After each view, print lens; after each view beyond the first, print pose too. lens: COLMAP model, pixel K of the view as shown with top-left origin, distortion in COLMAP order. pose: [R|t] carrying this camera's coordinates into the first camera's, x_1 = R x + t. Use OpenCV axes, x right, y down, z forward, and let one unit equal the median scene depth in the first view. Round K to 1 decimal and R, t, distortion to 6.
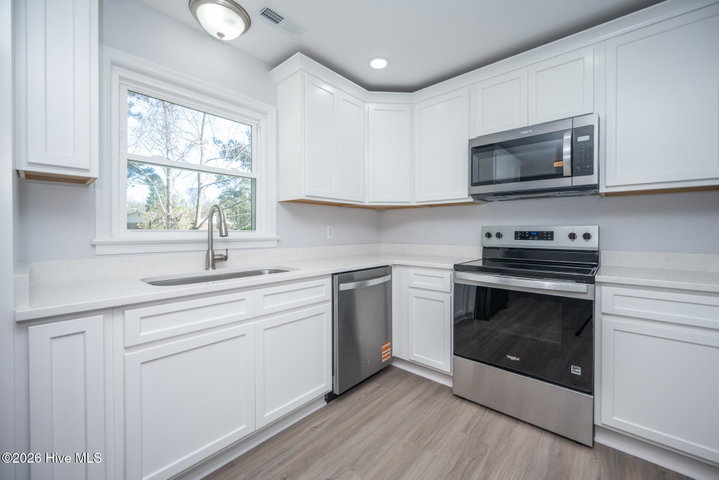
lens RADIAL K [[283.7, 0, 365.5], [0, 283.7, 234.6], [0, 0, 1]] dist [-0.000893, -0.000061]
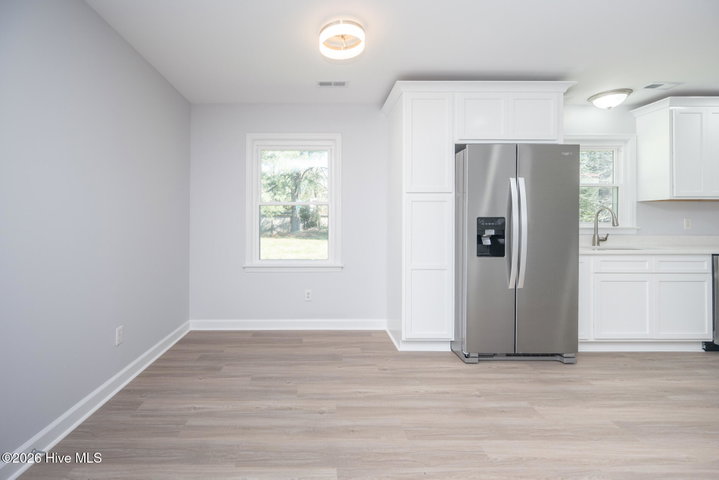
lens RADIAL K [[302.7, 0, 326.1], [0, 302.7, 220.5], [0, 0, 1]] dist [-0.000743, 0.000335]
pose [[0.666105, -0.006249, -0.745832, -0.250170], [-0.010559, 0.999786, -0.017807, 0.020916], [0.745784, 0.019737, 0.665896, -1.261334]]
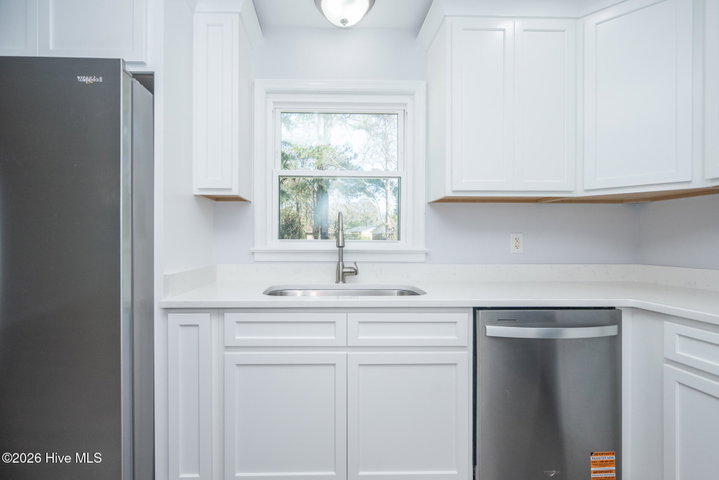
lens RADIAL K [[333.8, 0, 339.4], [0, 333.8, 242.9], [0, 0, 1]] dist [0.000731, 0.000135]
pose [[0.681177, 0.006213, -0.732093, 0.217056], [-0.011908, 0.999926, -0.002593, -0.003352], [0.732022, 0.010484, 0.681200, 0.239120]]
